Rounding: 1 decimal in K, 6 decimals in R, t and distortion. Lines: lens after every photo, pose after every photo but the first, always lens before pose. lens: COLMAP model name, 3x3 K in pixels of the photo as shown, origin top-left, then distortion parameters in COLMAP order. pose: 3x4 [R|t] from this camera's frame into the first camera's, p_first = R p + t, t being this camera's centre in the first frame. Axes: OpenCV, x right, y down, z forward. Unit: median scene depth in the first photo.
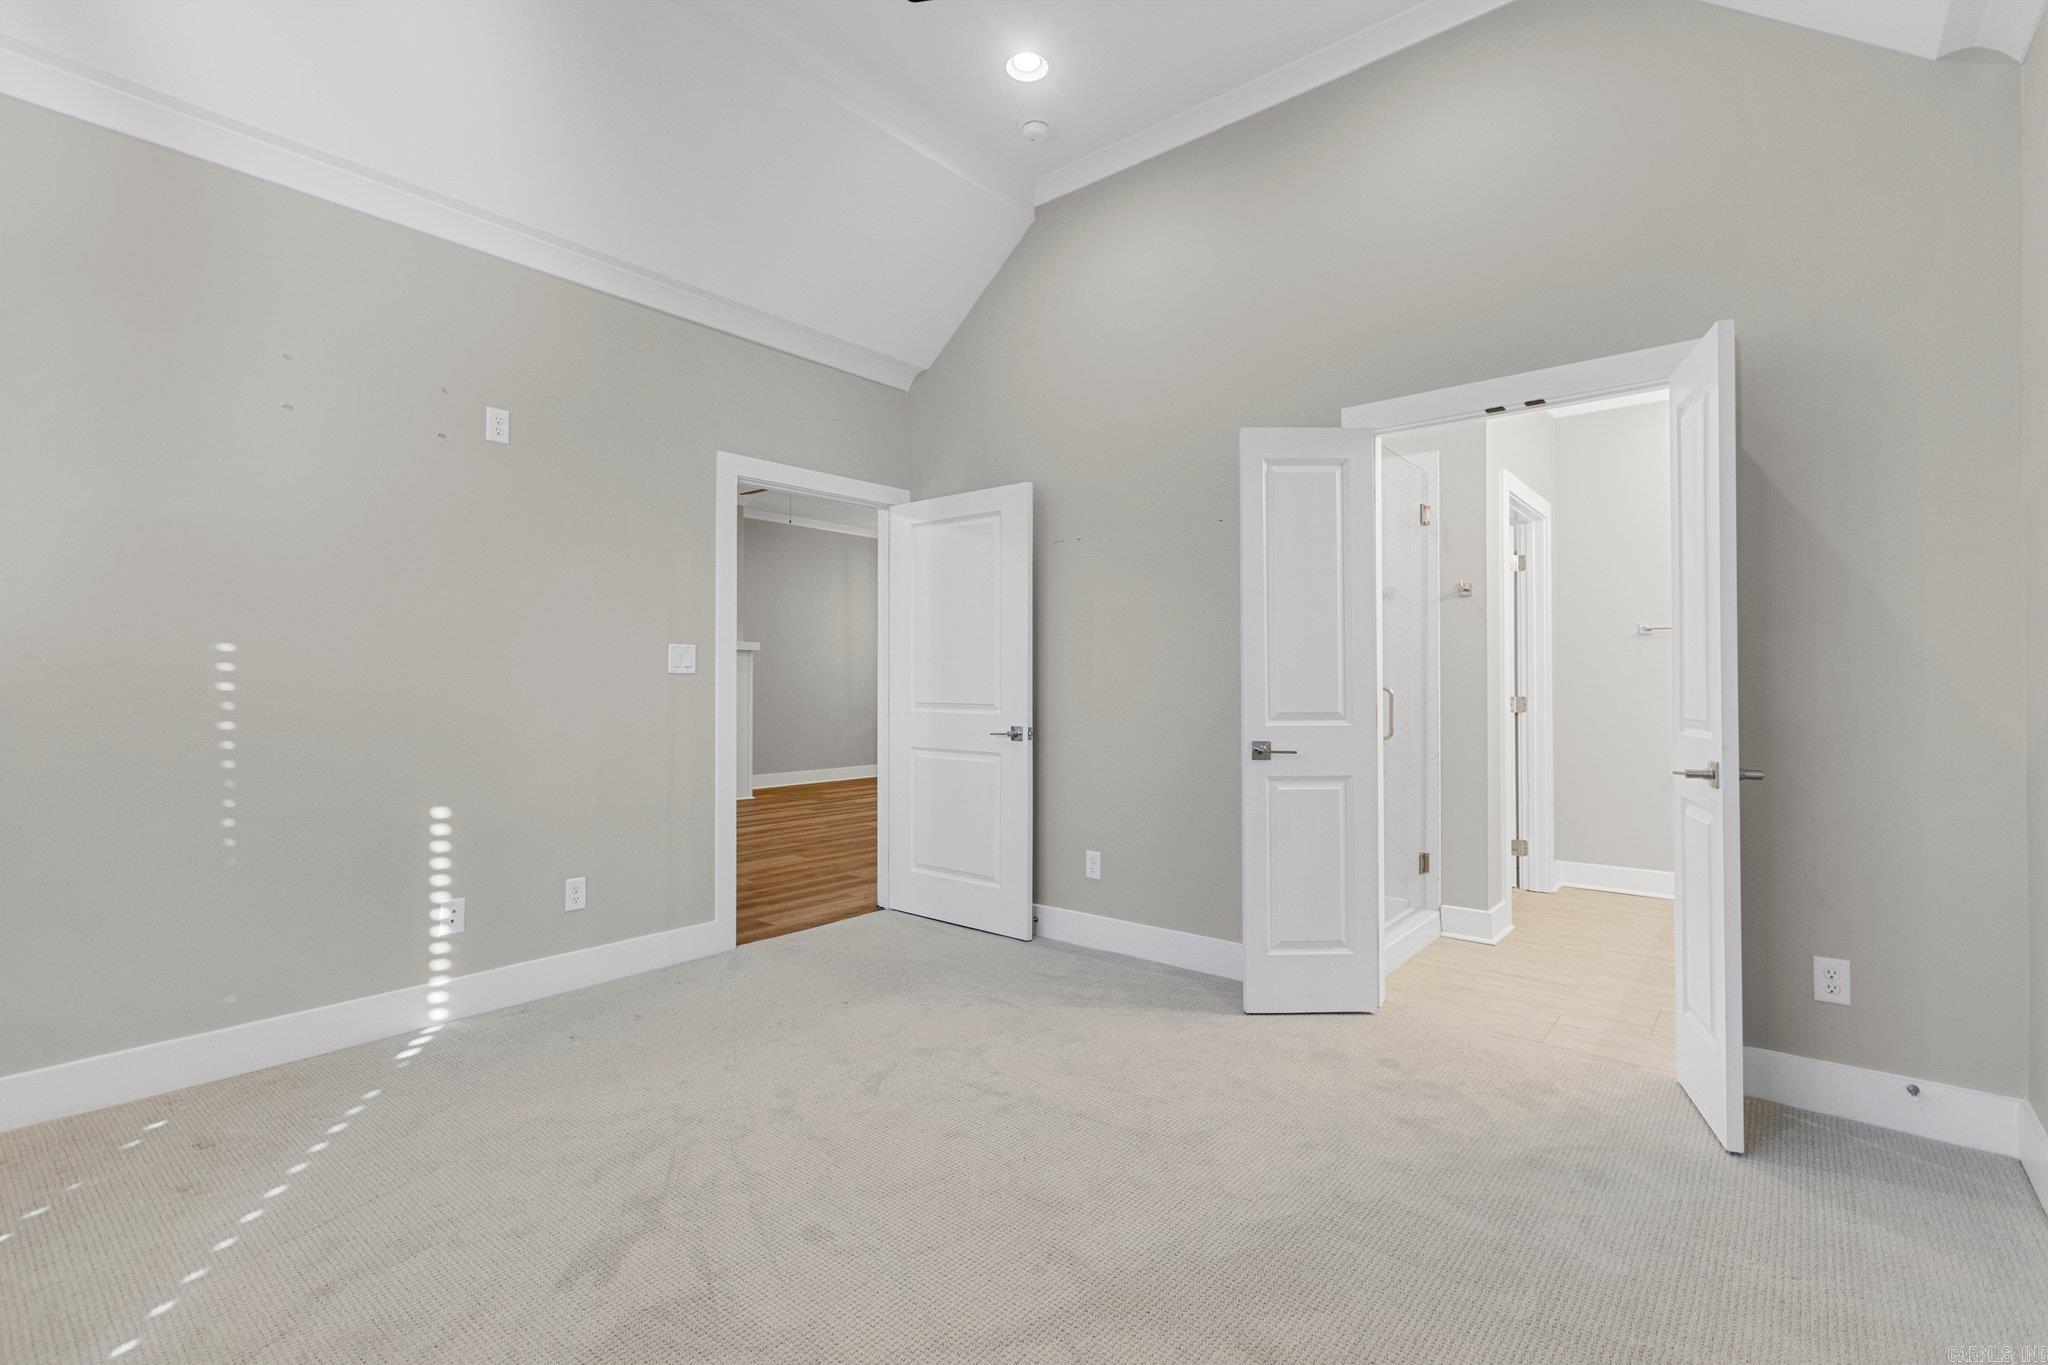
lens RADIAL K [[937.2, 0, 1019.0], [0, 937.2, 671.7], [0, 0, 1]] dist [0.003492, 0.000172]
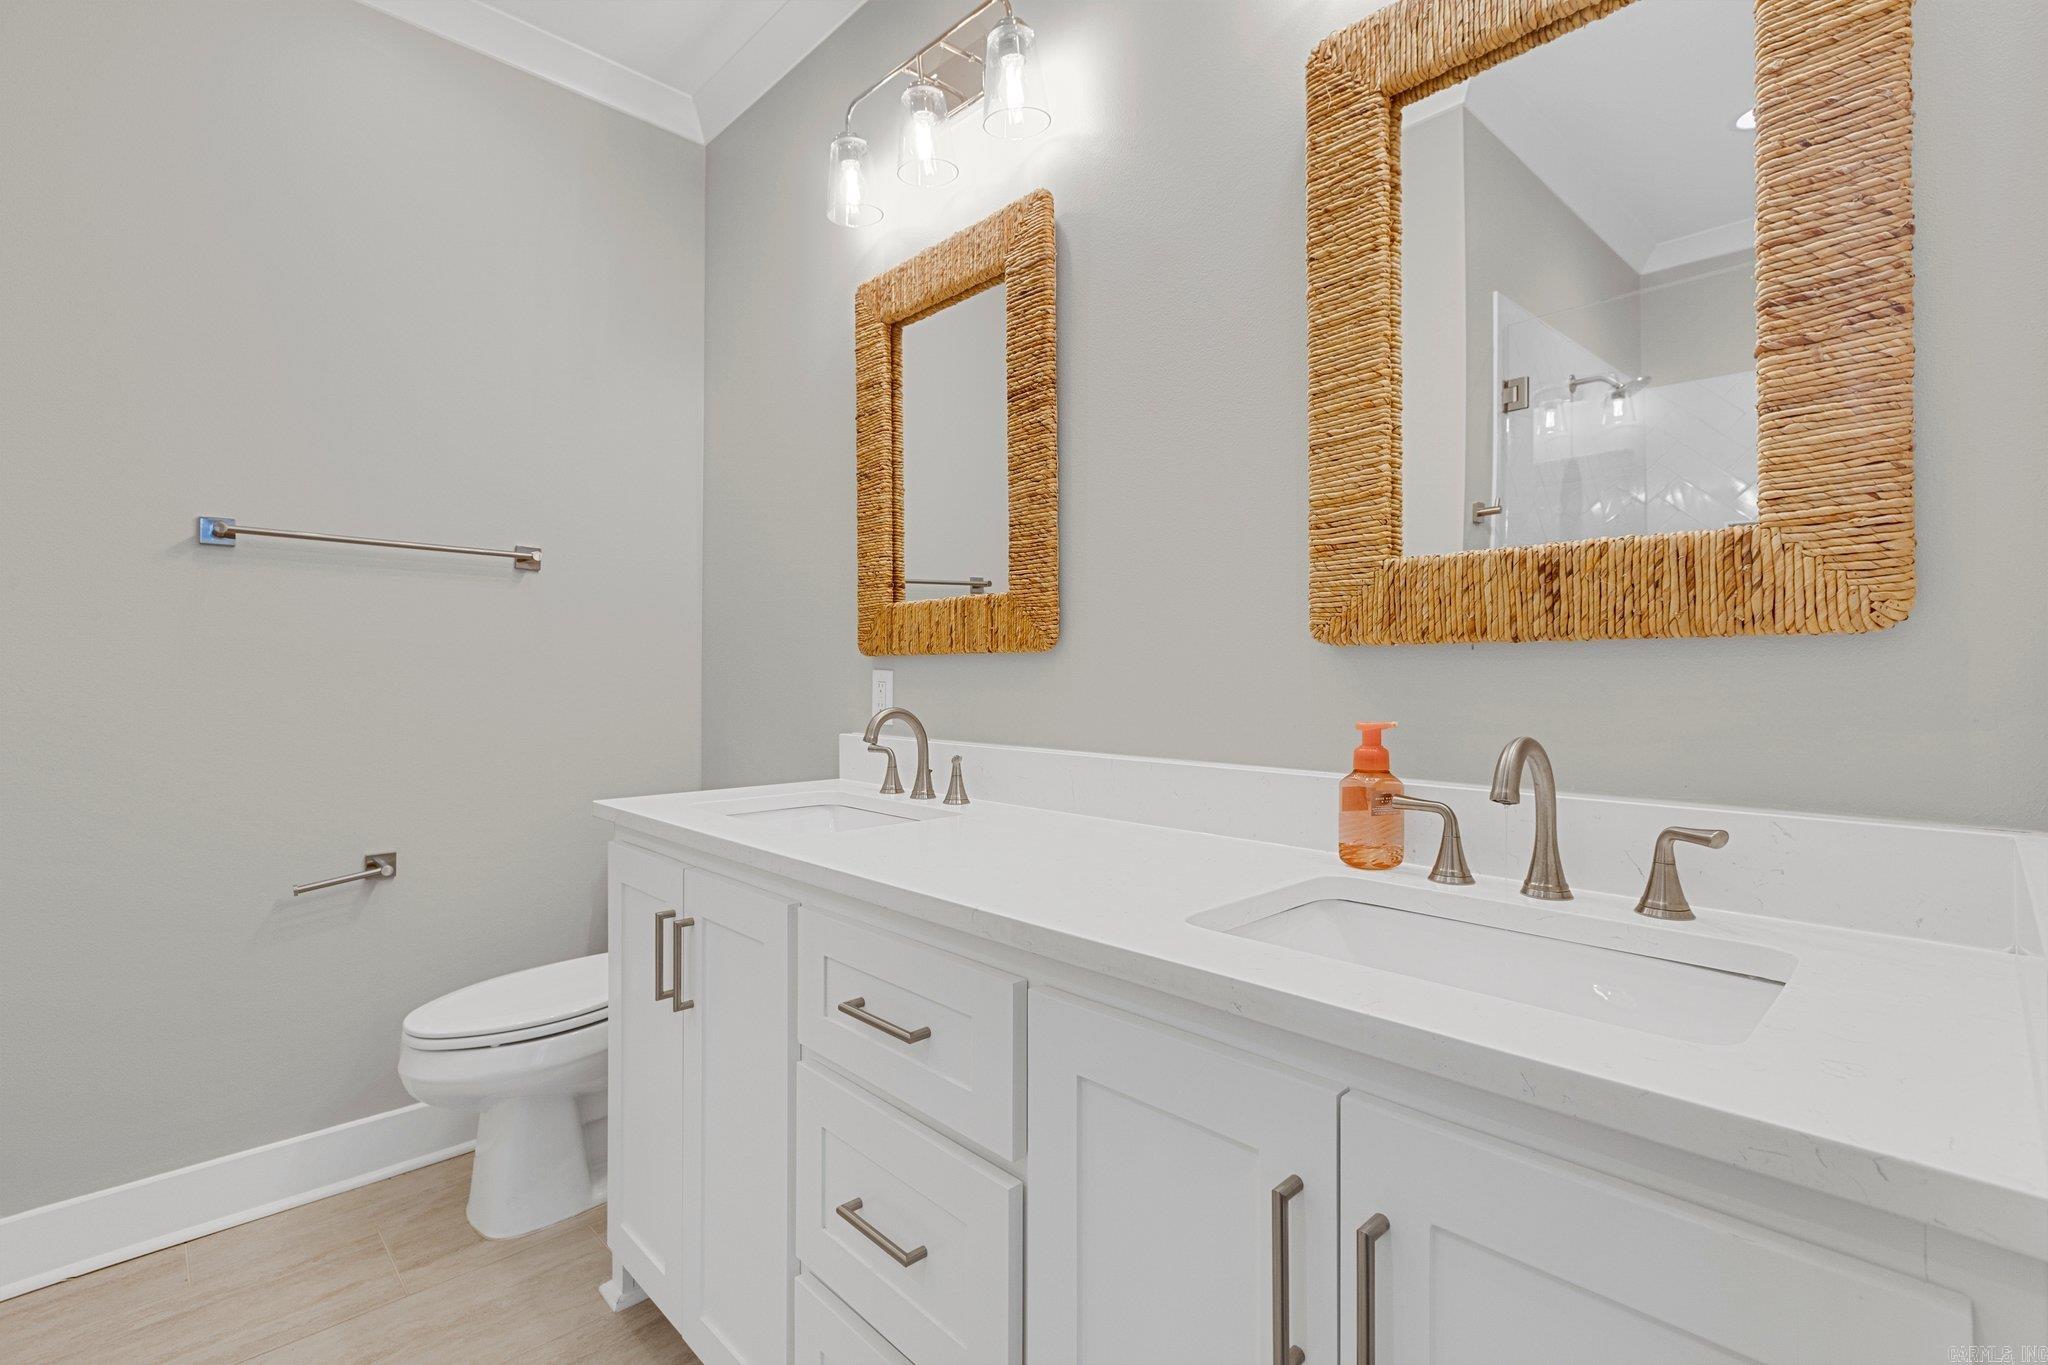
lens RADIAL K [[937.2, 0, 1034.5], [0, 937.2, 671.7], [0, 0, 1]] dist [0.003492, 0.000172]
pose [[0.110773, 0.001818, 0.993844, 0.321919], [-0.009928, 0.999950, -0.000723, 0.008438], [-0.993796, -0.009786, 0.110785, 0.623443]]
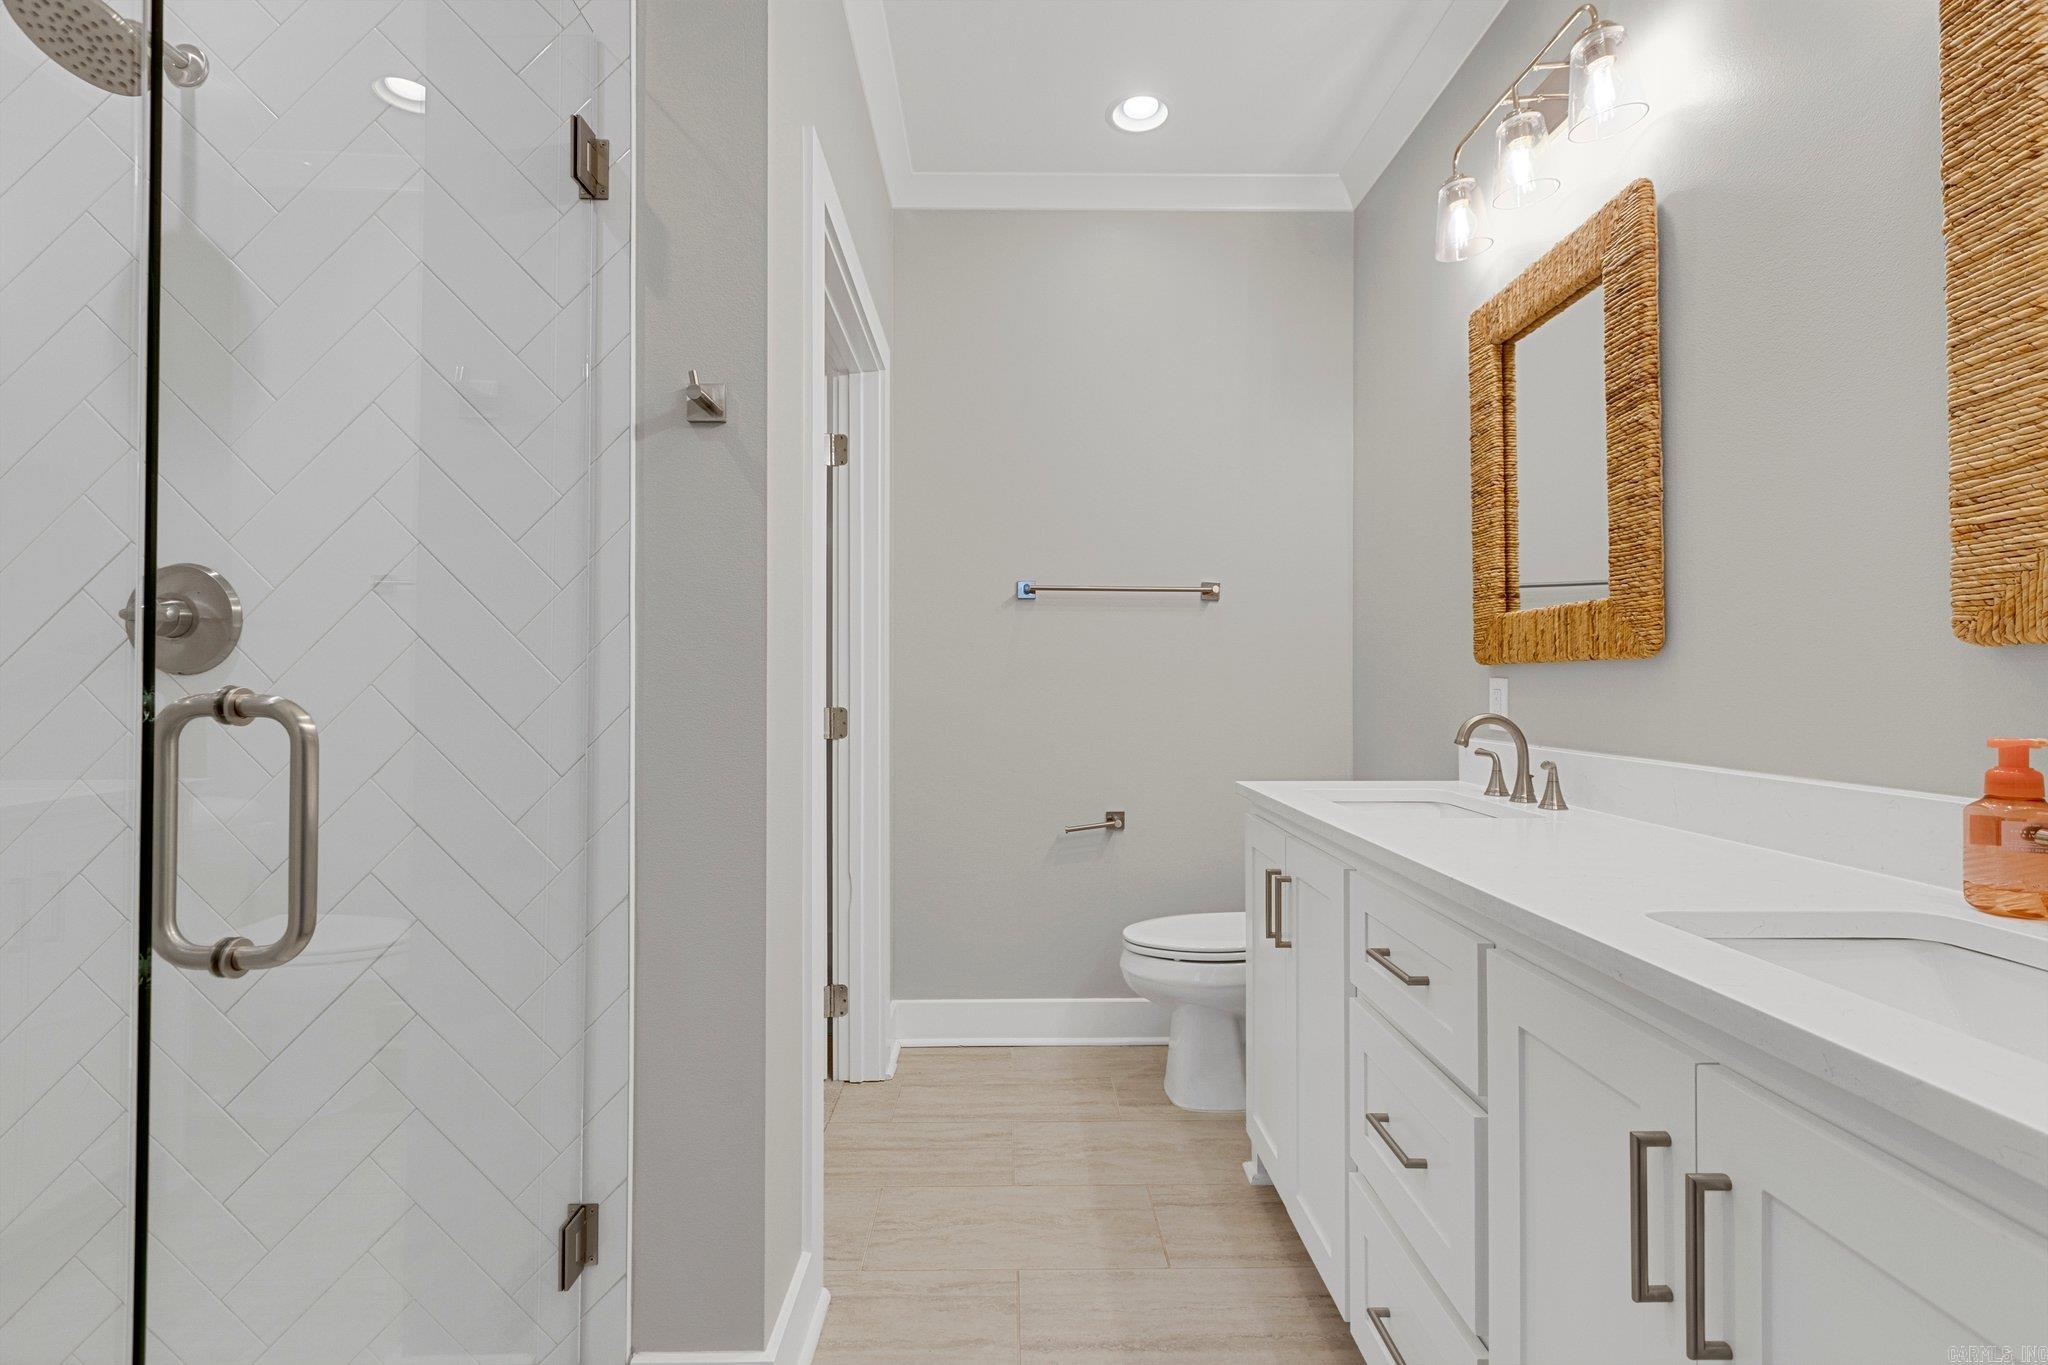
lens RADIAL K [[937.2, 0, 1014.0], [0, 937.2, 674.9], [0, 0, 1]] dist [0.003492, 0.000172]
pose [[0.768415, 0.004828, 0.639933, 0.283002], [-0.005276, 0.999985, -0.001209, 0.008288], [-0.639930, -0.002447, 0.768430, 0.549270]]
